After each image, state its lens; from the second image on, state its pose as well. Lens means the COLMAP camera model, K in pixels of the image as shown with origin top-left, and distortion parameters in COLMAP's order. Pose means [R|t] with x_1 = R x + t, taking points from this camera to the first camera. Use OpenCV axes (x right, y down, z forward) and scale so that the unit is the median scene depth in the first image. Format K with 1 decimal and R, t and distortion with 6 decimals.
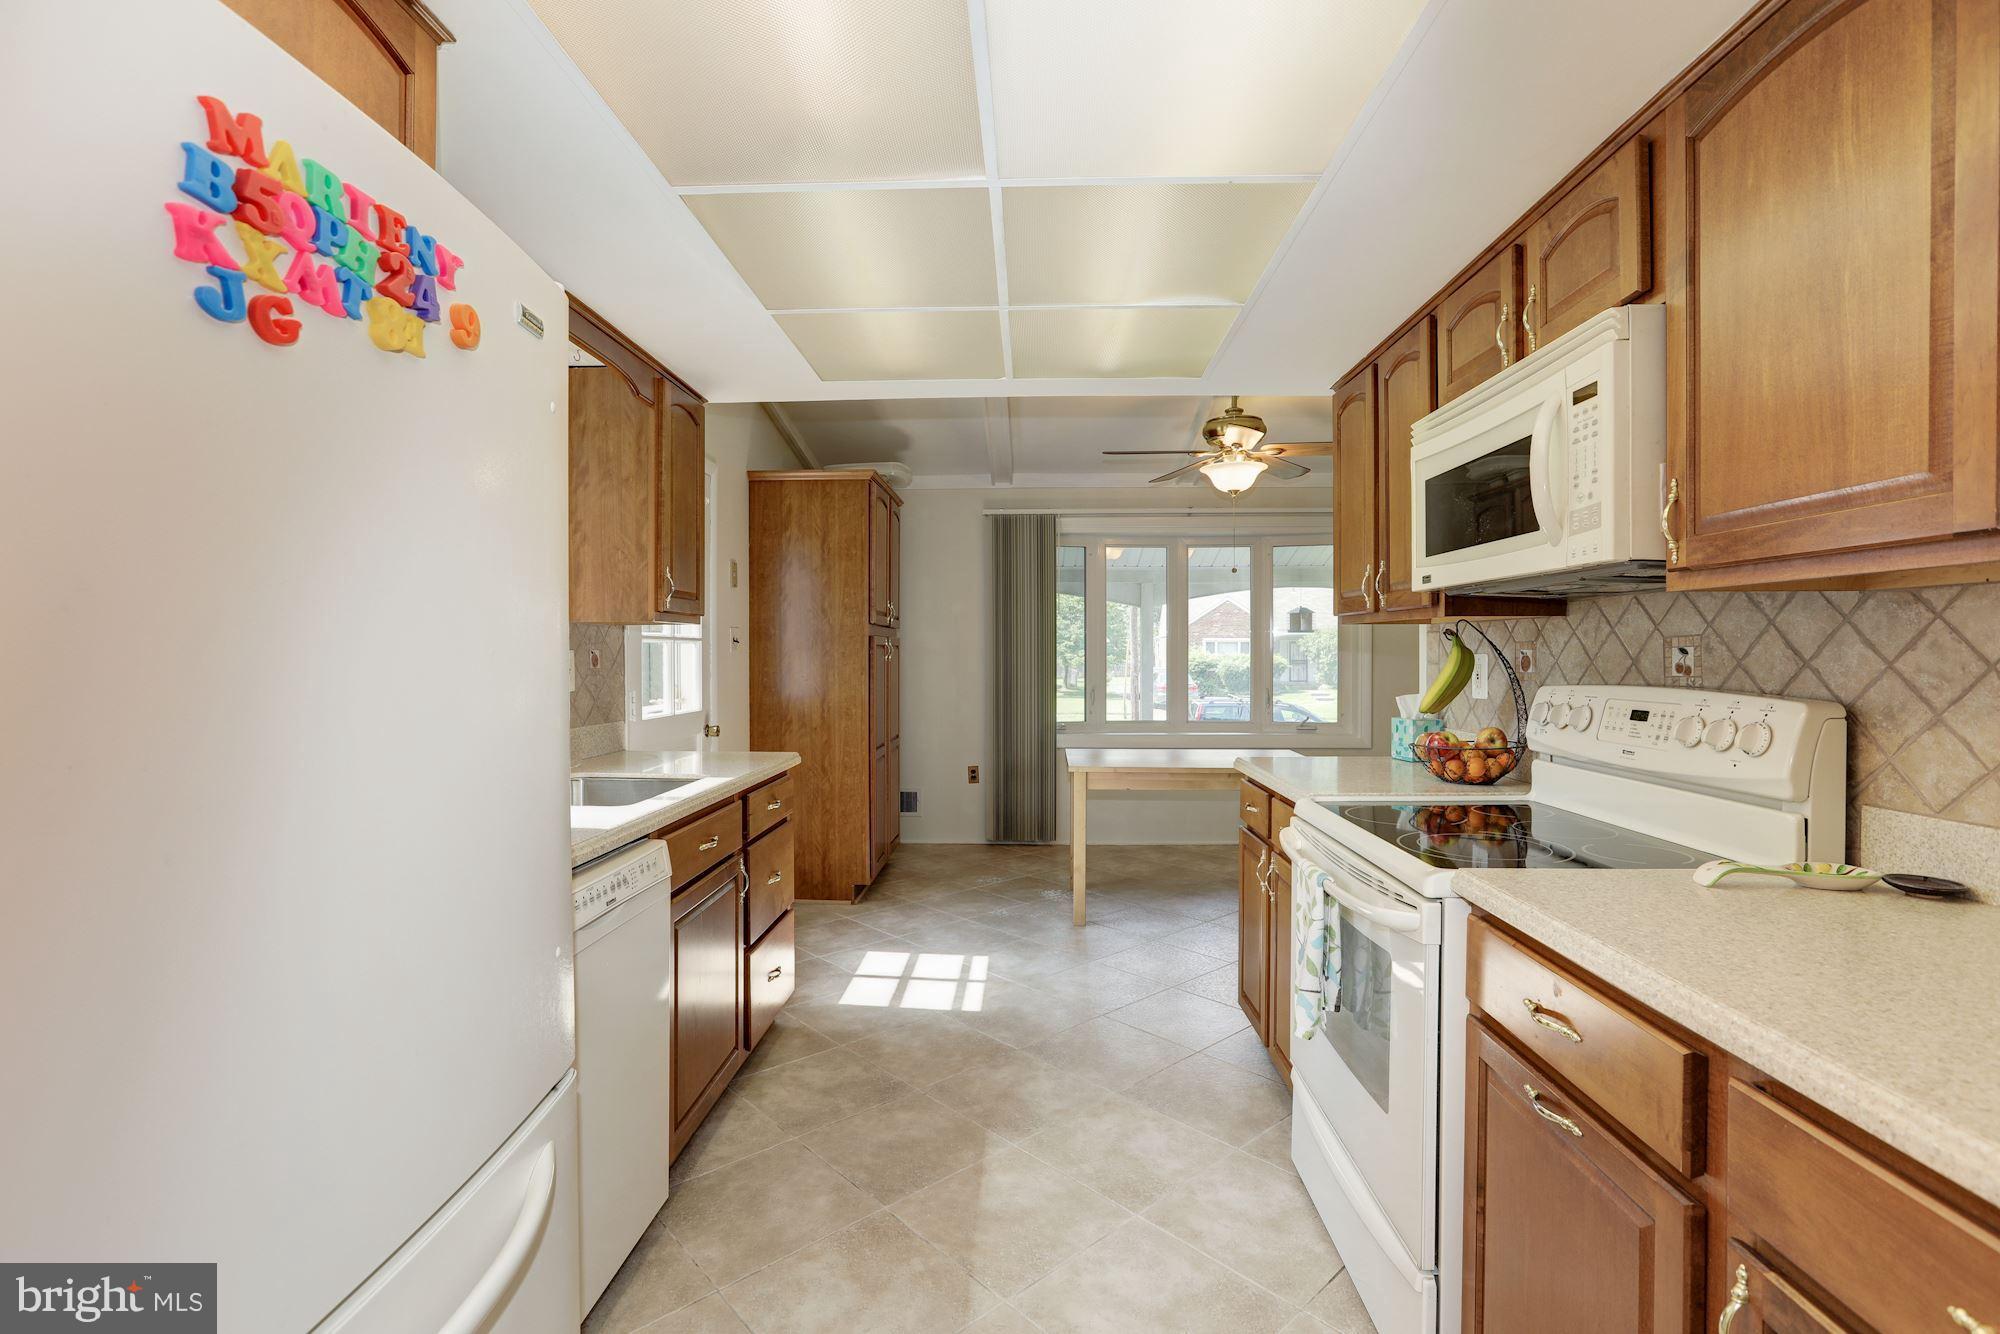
lens RADIAL K [[904.4, 0, 995.1], [0, 904.4, 671.1], [0, 0, 1]] dist [-0.037995, 0.017205]
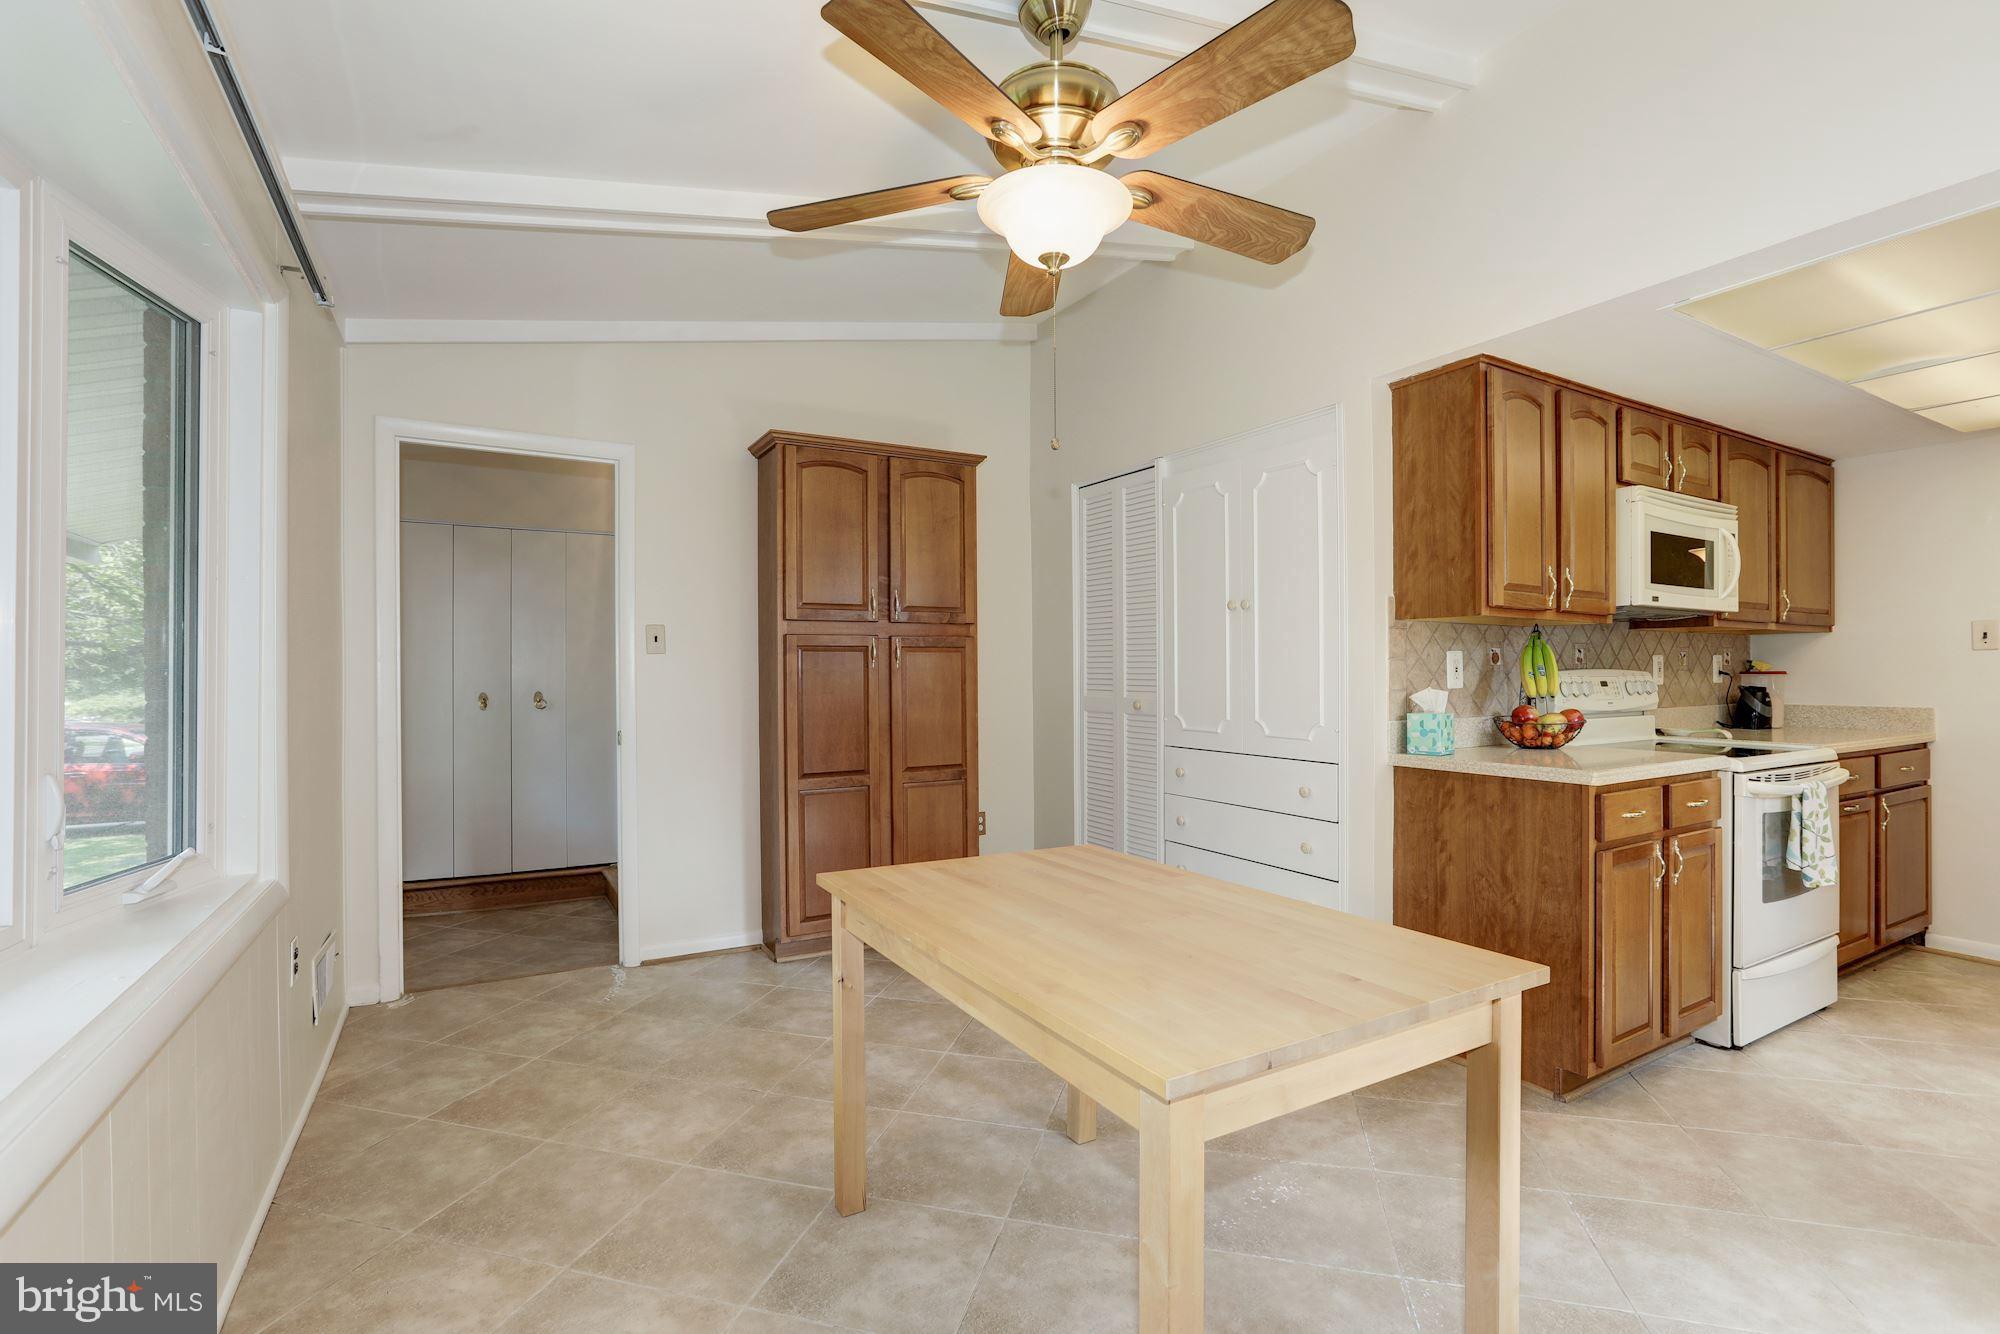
lens RADIAL K [[904.4, 0, 995.1], [0, 904.4, 671.1], [0, 0, 1]] dist [-0.037995, 0.017205]
pose [[-0.528059, 0.003403, 0.849201, -0.128108], [0.015188, 0.999870, 0.005438, -0.005060], [-0.849072, 0.015769, -0.528042, 1.858918]]
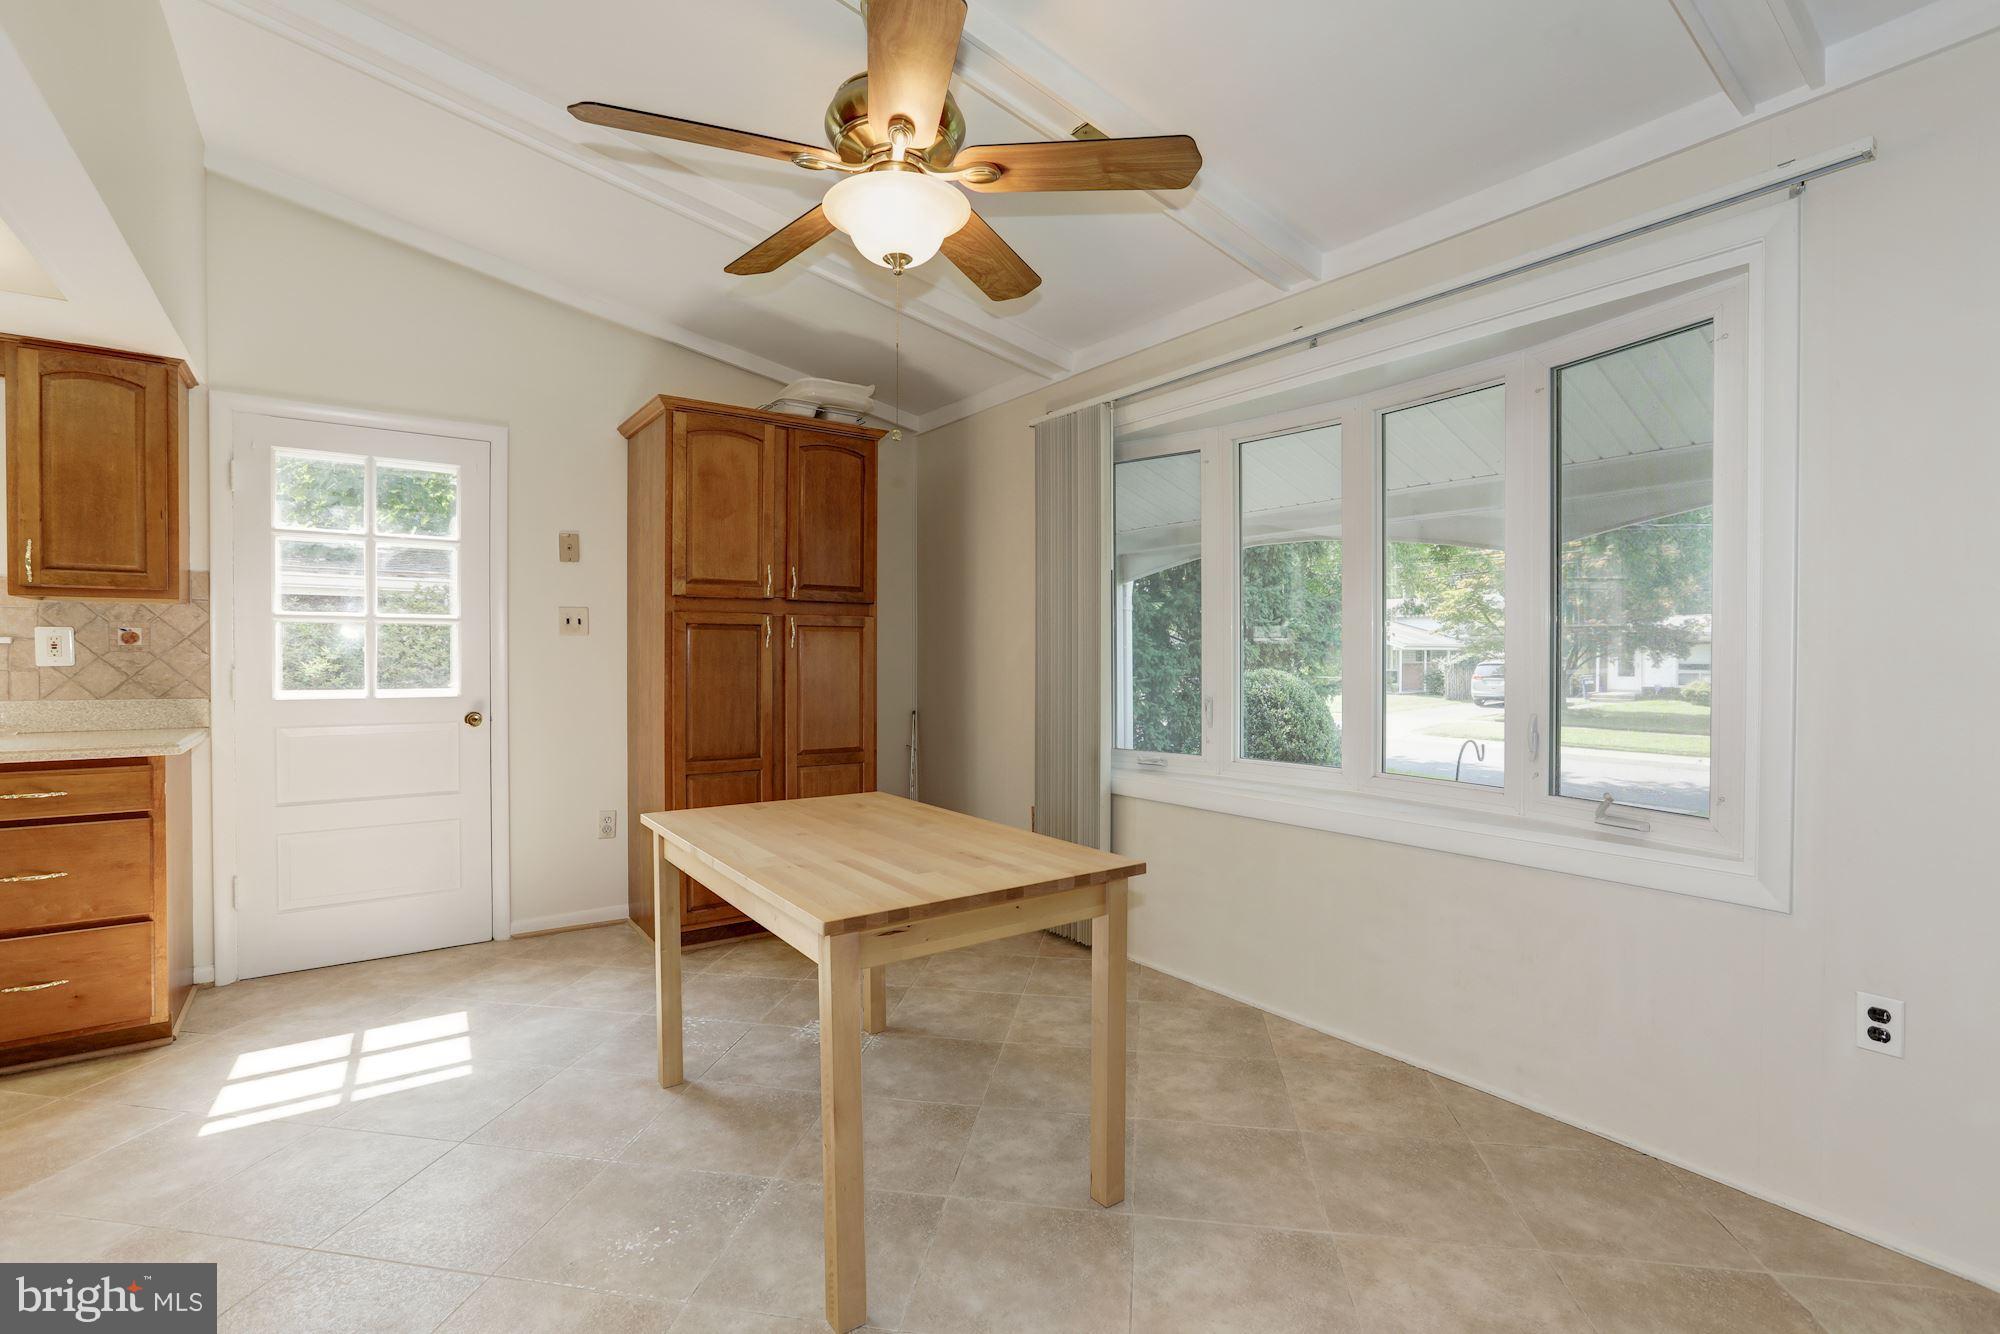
lens RADIAL K [[925.1, 0, 991.3], [0, 925.1, 660.7], [0, 0, 1]] dist [-0.022920, 0.010243]
pose [[0.604485, 0.006378, -0.796591, 0.975290], [-0.011460, 0.999934, -0.000691, 0.006320], [0.796534, 0.009546, 0.604518, 1.129332]]
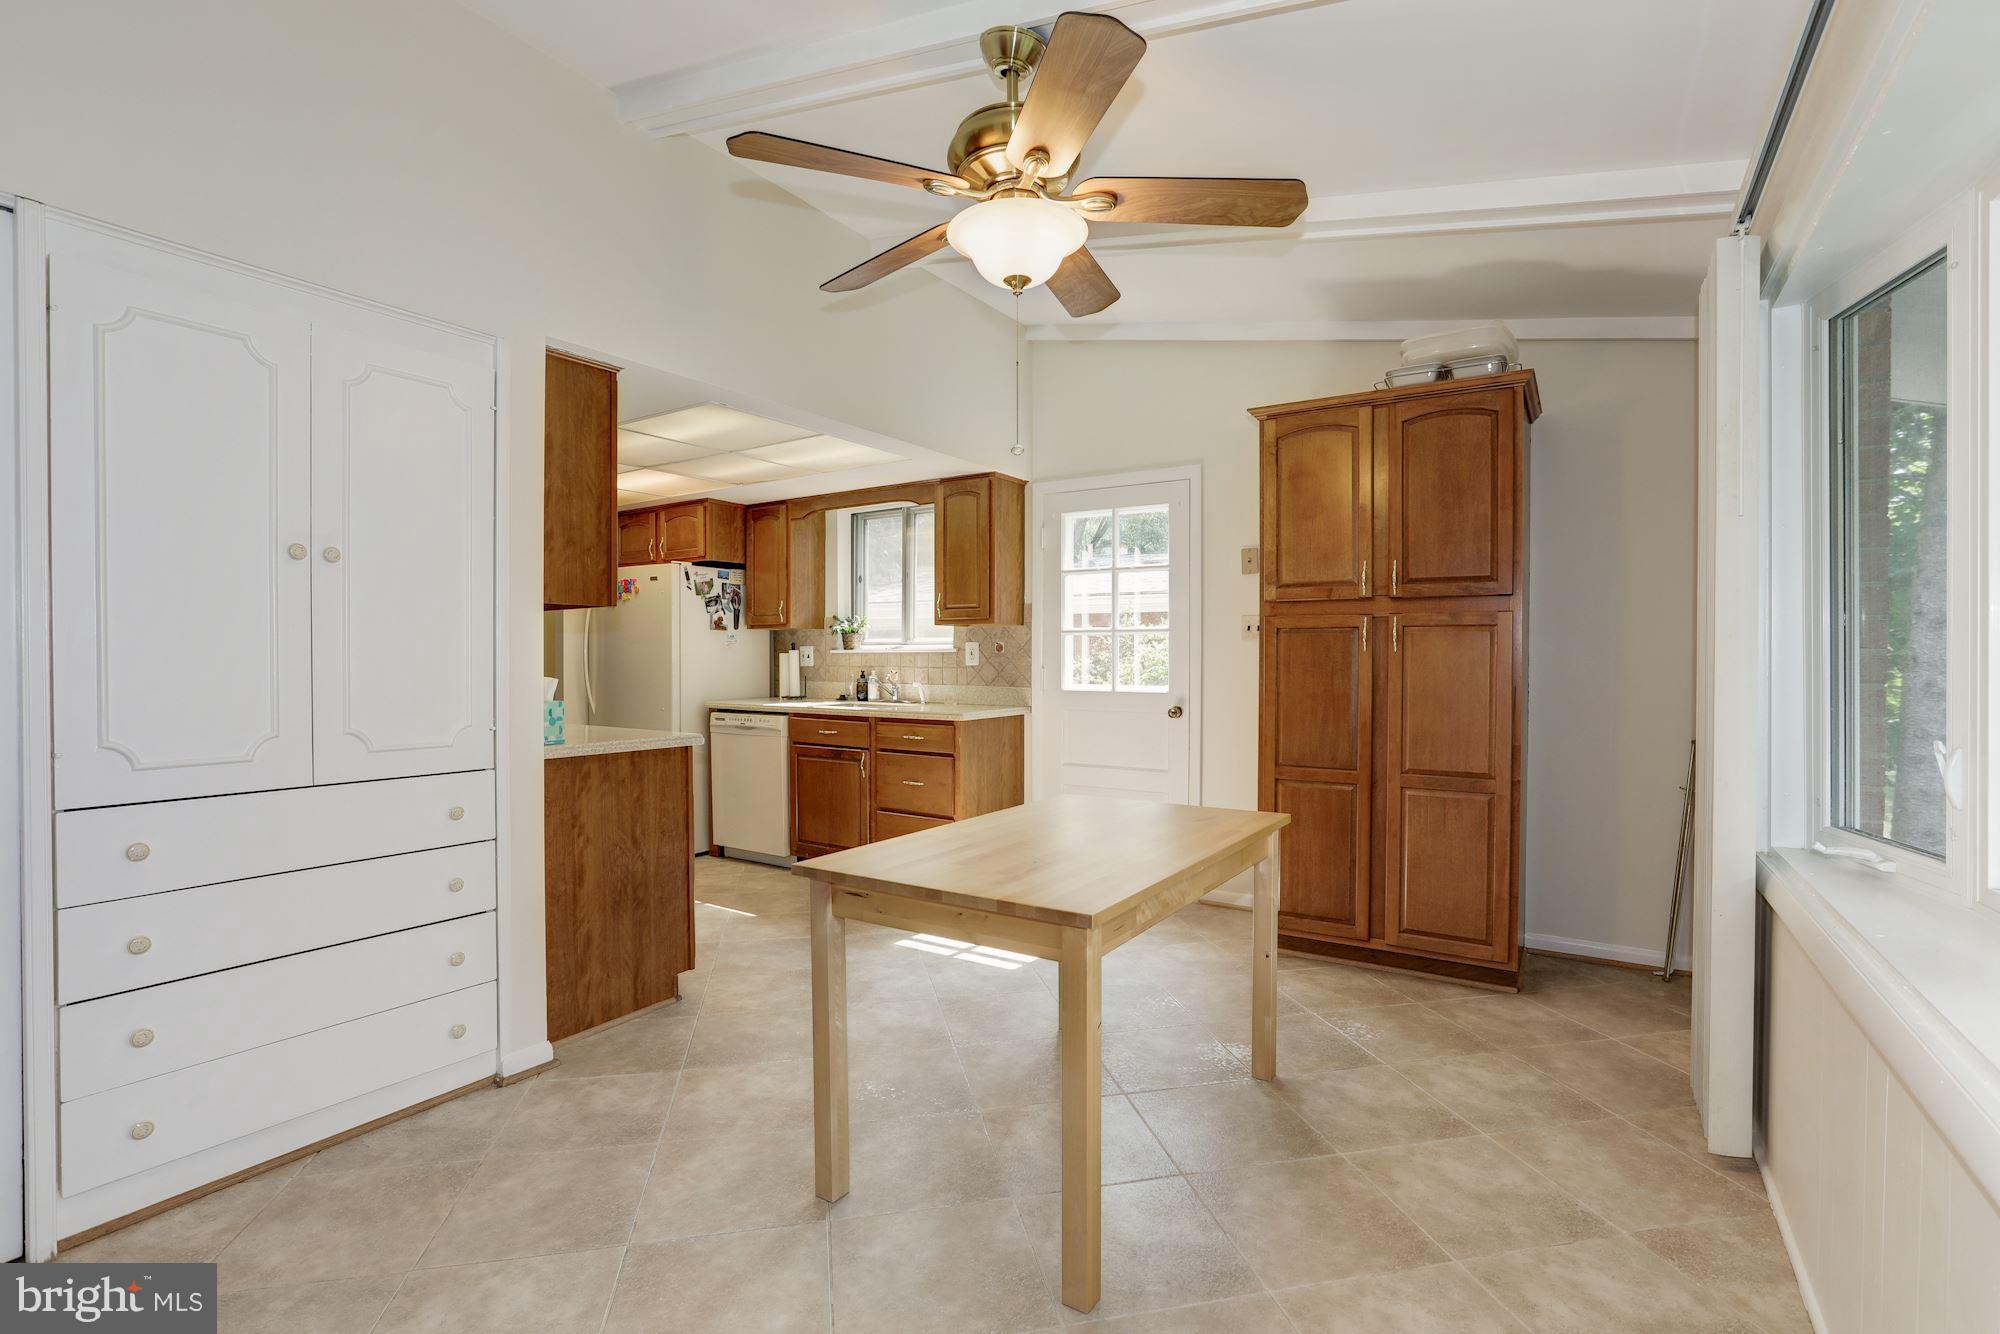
lens RADIAL K [[925.1, 0, 991.3], [0, 925.1, 660.7], [0, 0, 1]] dist [-0.022920, 0.010243]
pose [[-0.524234, 0.003901, -0.851566, 1.007719], [-0.010895, 0.999877, 0.011287, -0.005258], [0.851505, 0.015195, -0.524127, 1.847383]]
